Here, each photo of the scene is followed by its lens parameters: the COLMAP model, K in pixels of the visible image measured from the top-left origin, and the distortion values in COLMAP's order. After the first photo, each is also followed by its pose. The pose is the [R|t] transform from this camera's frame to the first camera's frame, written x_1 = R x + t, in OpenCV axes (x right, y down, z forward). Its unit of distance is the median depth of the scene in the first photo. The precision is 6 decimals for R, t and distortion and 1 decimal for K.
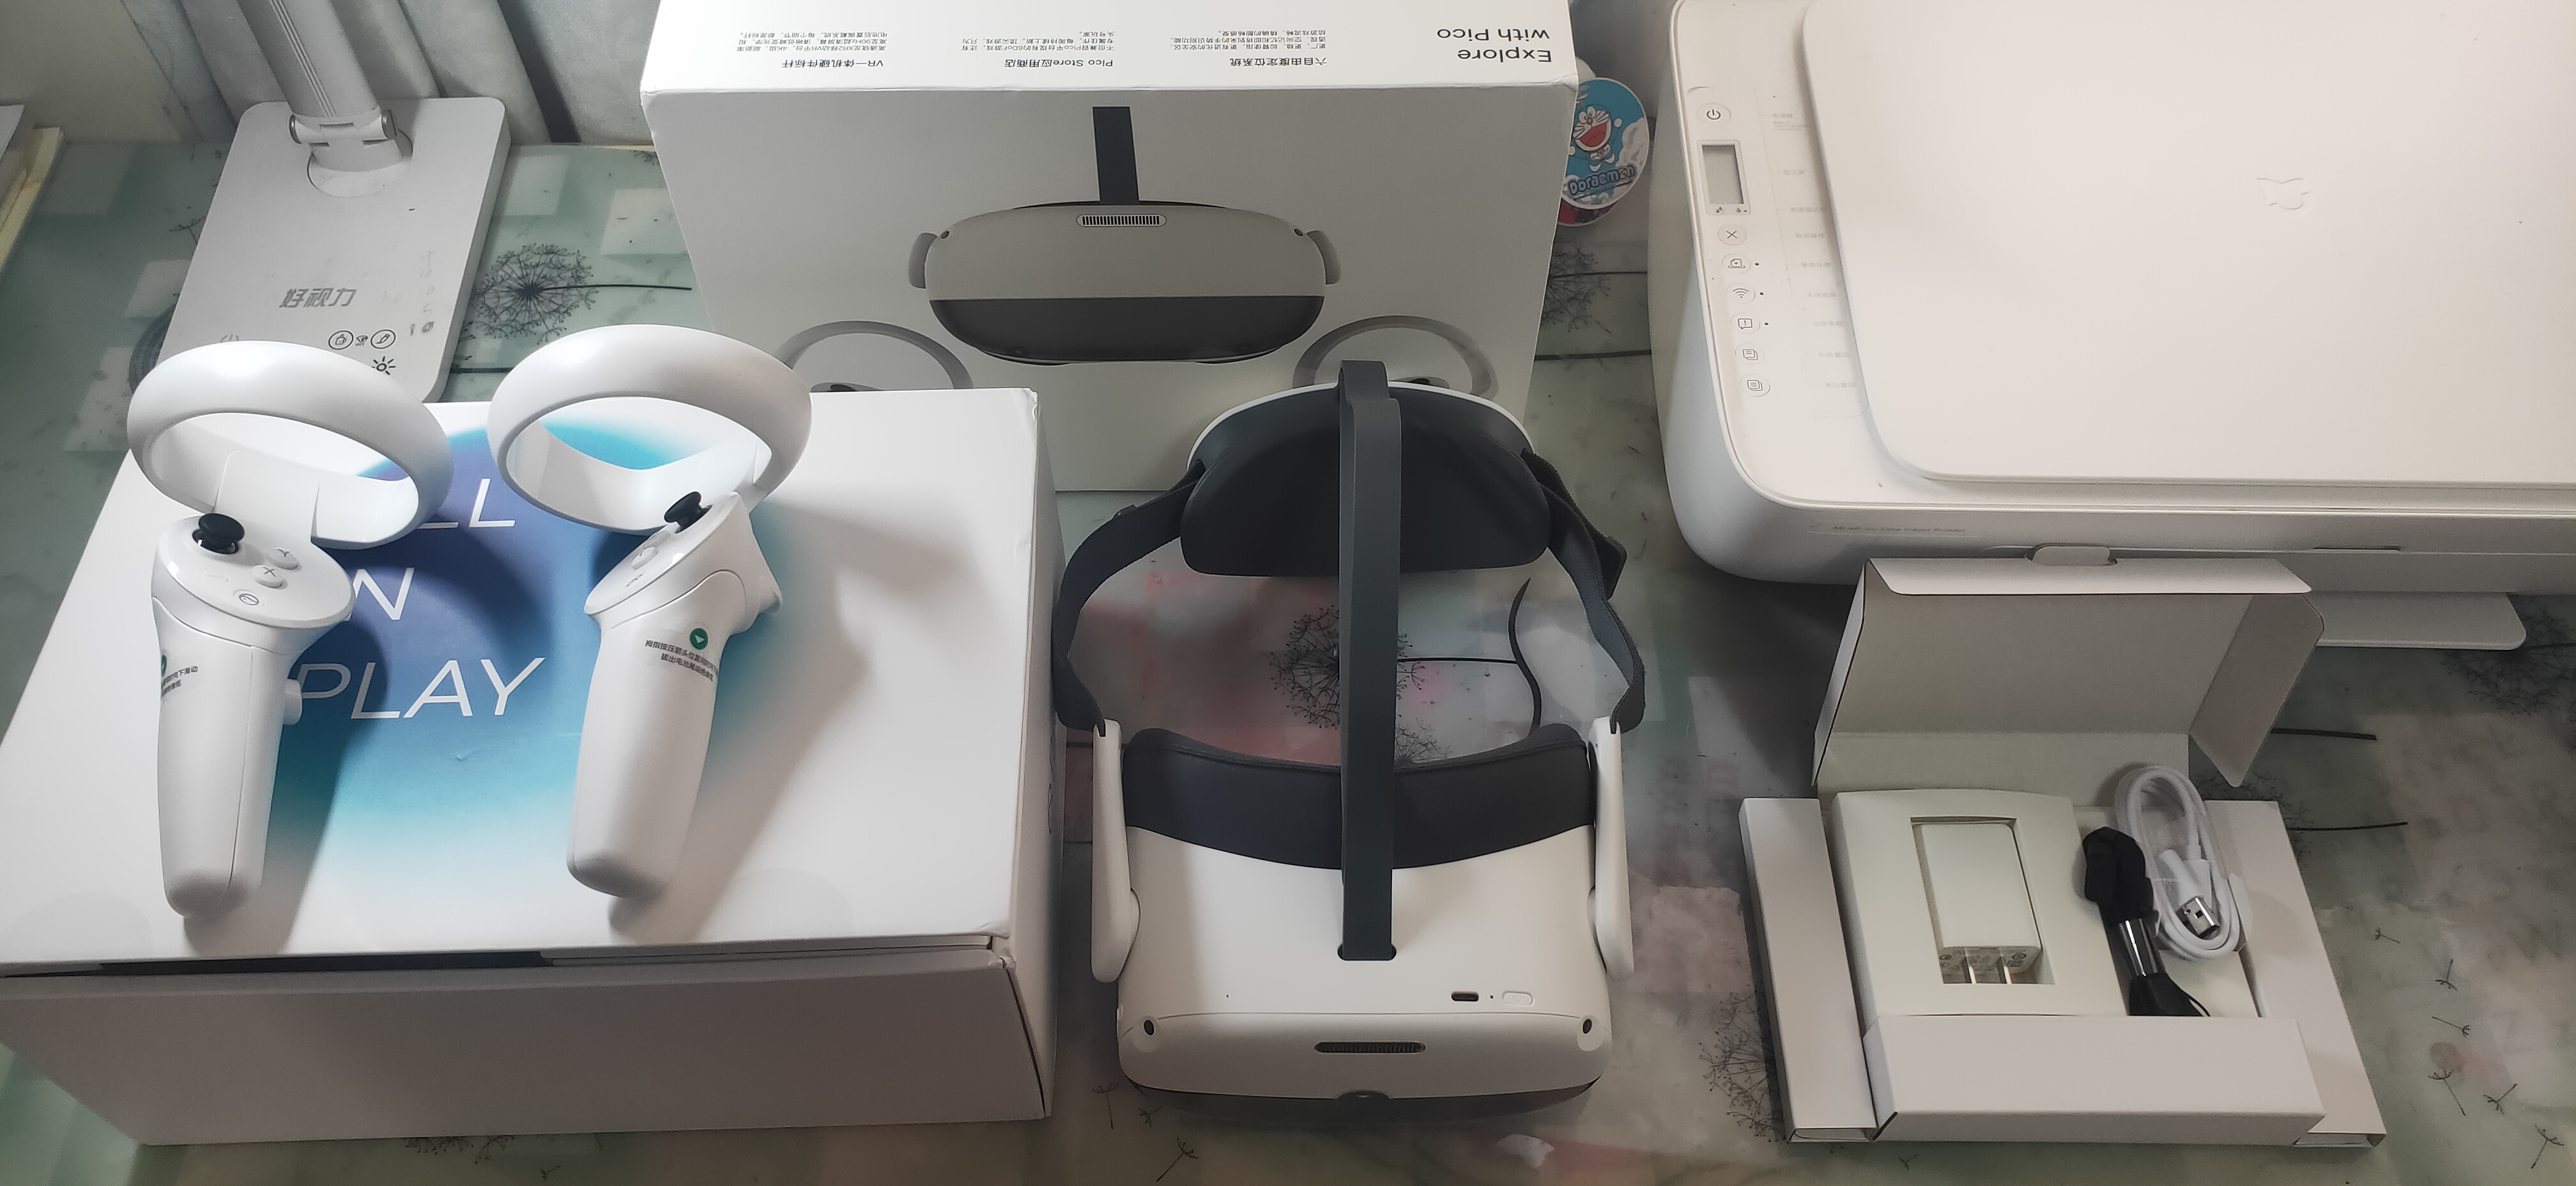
lens RADIAL K [[2222.2, 0, 1476.2], [0, 2222.2, 591.5], [0, 0, 1]] dist [0.080271, -0.187293]
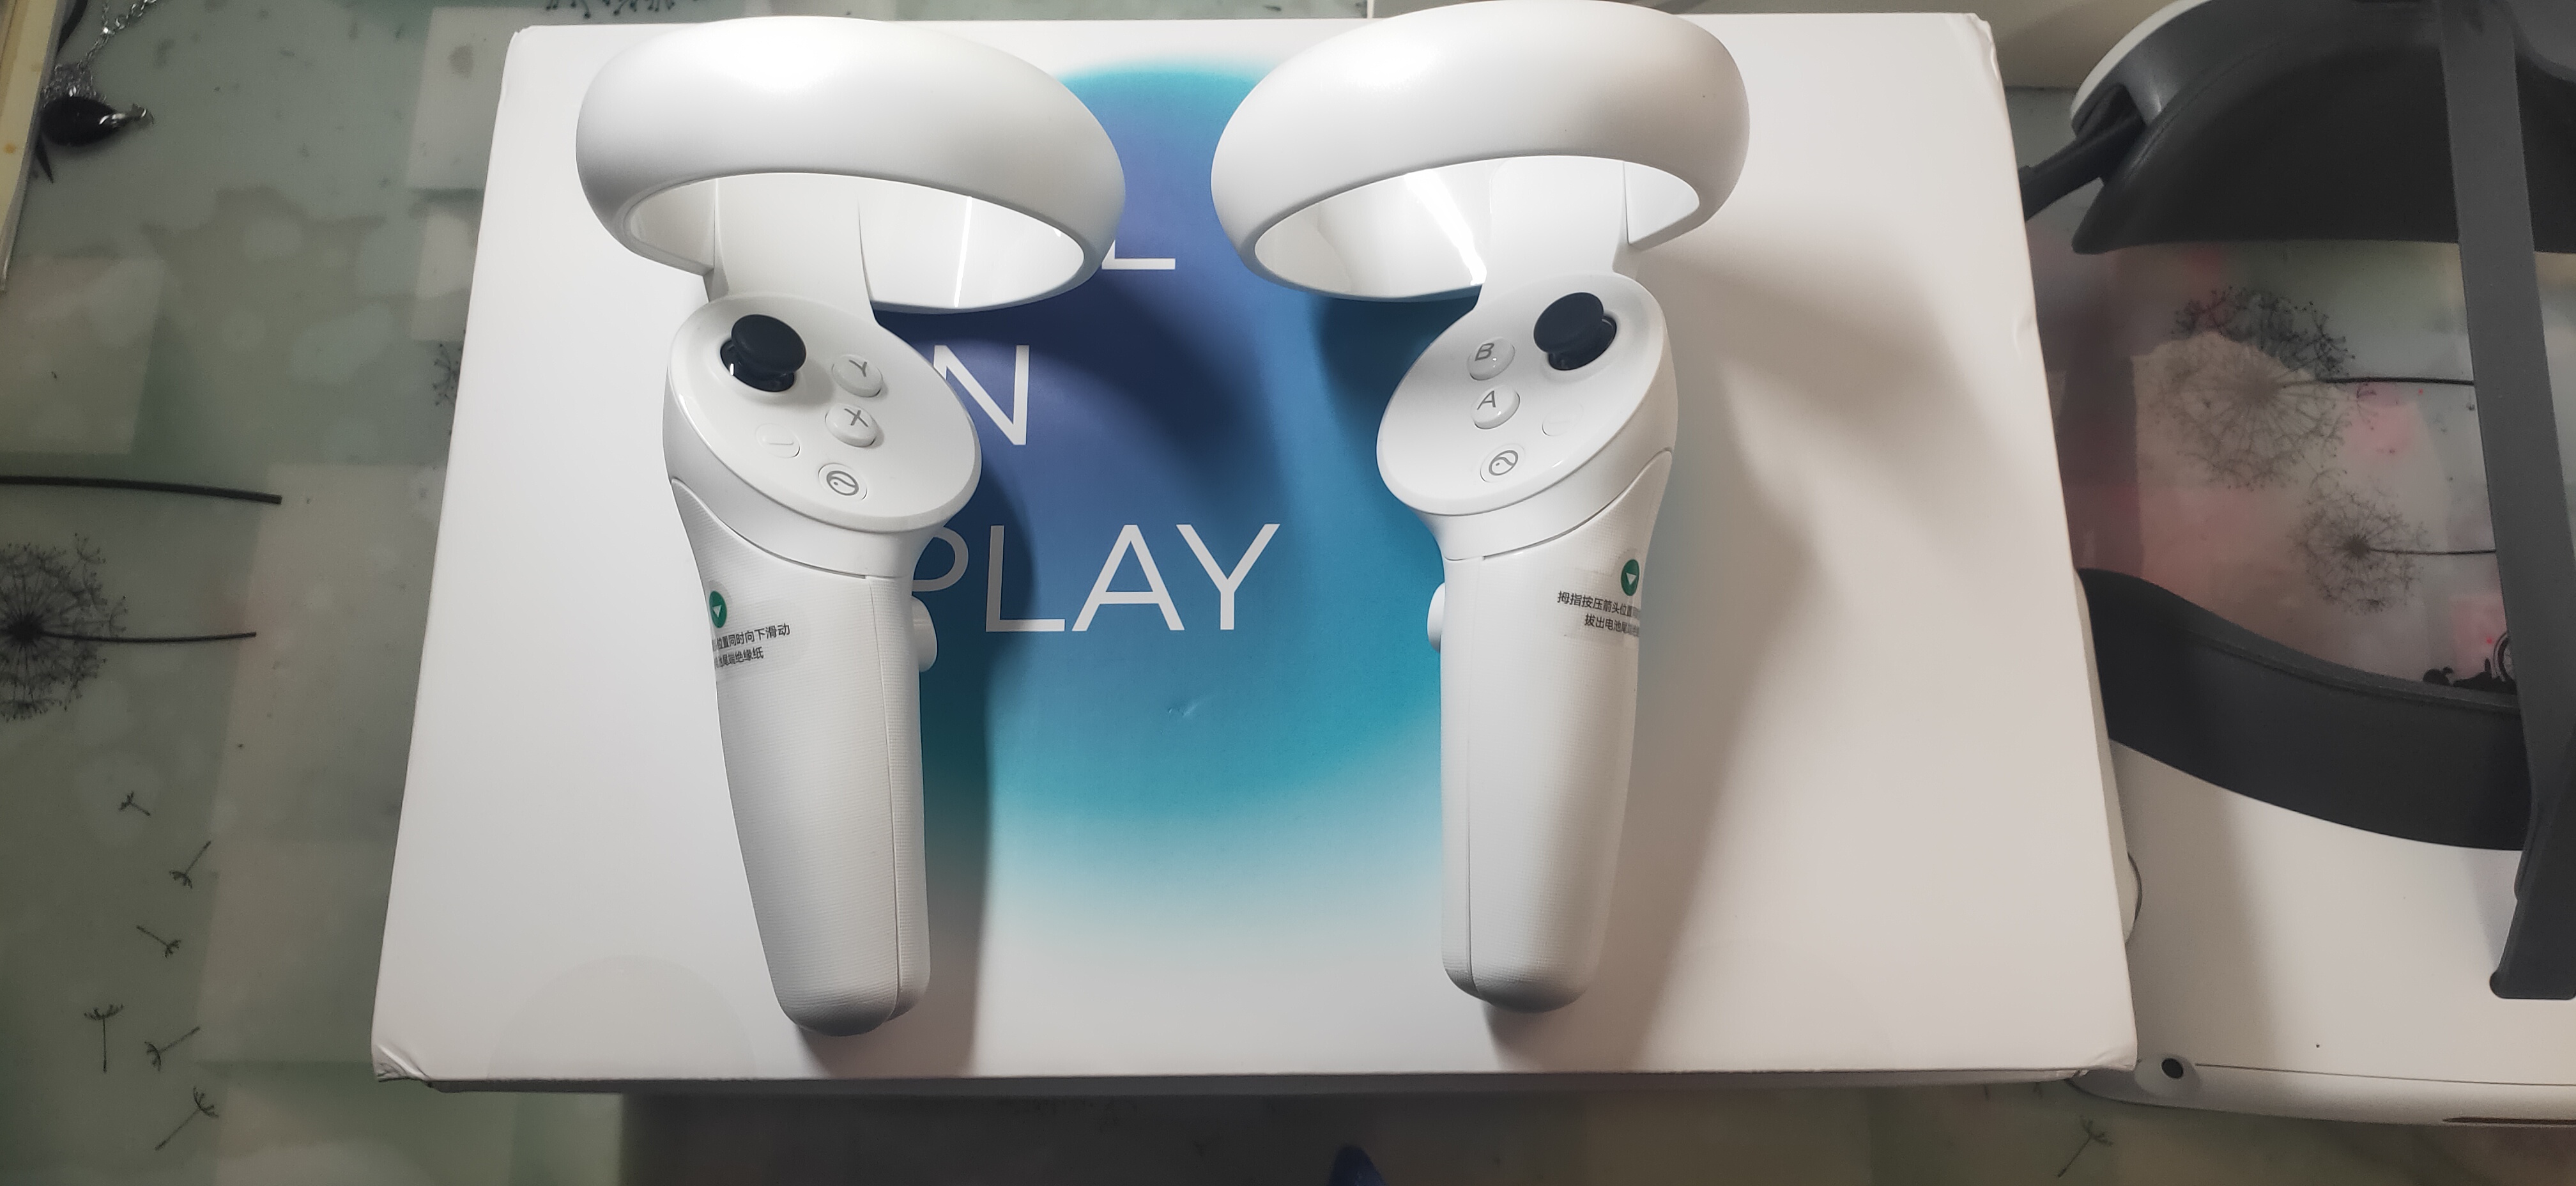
lens RADIAL K [[2222.2, 0, 1476.2], [0, 2222.2, 591.5], [0, 0, 1]] dist [0.080271, -0.187293]
pose [[0.999553, 0.026698, 0.013448, -0.376657], [-0.029680, 0.940050, 0.339743, -0.163409], [-0.003572, -0.339990, 0.940422, 0.431397]]
